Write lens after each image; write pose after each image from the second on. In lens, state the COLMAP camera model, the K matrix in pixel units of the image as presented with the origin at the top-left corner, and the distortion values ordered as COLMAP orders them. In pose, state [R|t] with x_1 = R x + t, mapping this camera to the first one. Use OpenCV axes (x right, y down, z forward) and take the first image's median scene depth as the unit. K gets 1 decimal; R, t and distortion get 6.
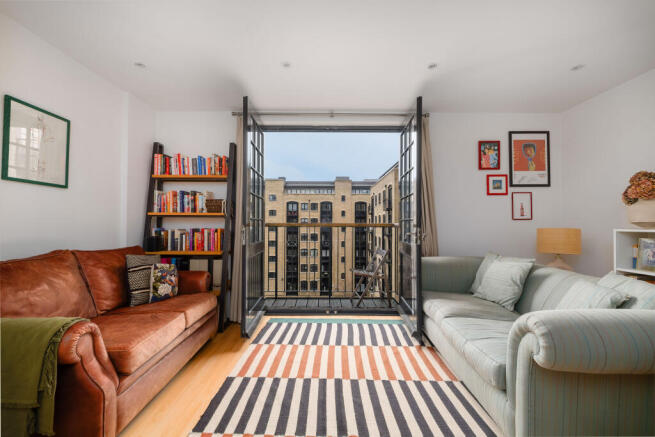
lens RADIAL K [[270.5, 0, 325.6], [0, 270.5, 220.5], [0, 0, 1]] dist [-0.003960, 0.000584]
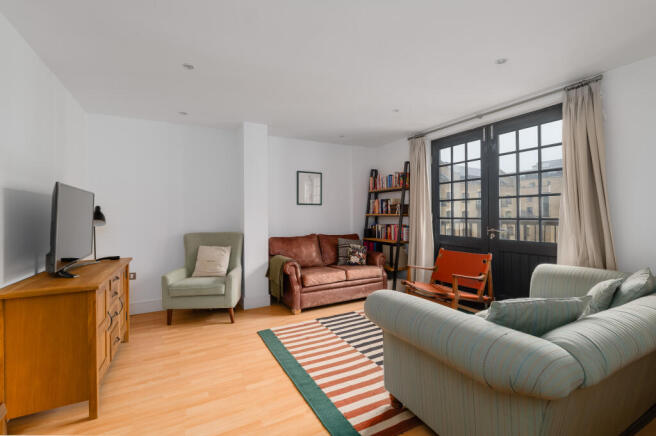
lens RADIAL K [[285.8, 0, 333.0], [0, 285.8, 211.6], [0, 0, 1]] dist [0.003975, -0.002687]
pose [[0.498611, -0.016006, -0.866678, 0.735964], [0.019111, 0.999789, -0.007470, -0.034216], [0.866615, -0.012839, 0.498812, -0.030918]]
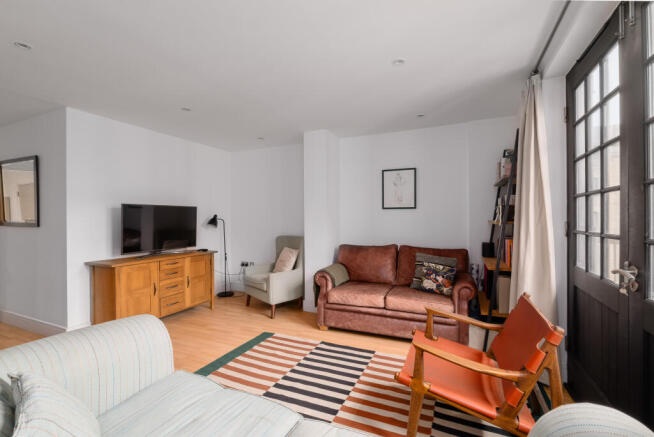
lens RADIAL K [[285.1, 0, 342.0], [0, 285.1, 218.9], [0, 0, 1]] dist [-0.000930, 0.000466]
pose [[-0.369553, 0.000181, -0.929210, 0.610377], [0.013971, 0.999888, -0.005362, -0.036824], [0.929105, -0.014963, -0.369514, 0.875562]]
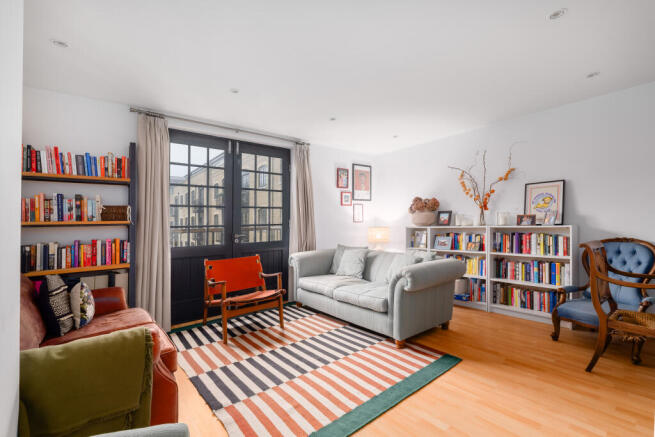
lens RADIAL K [[285.4, 0, 327.1], [0, 285.4, 223.9], [0, 0, 1]] dist [0.003975, -0.002687]
pose [[0.779321, -0.021962, 0.626240, -0.457727], [0.017381, 0.999759, 0.013432, -0.019409], [-0.626384, 0.000416, 0.779515, -0.155148]]
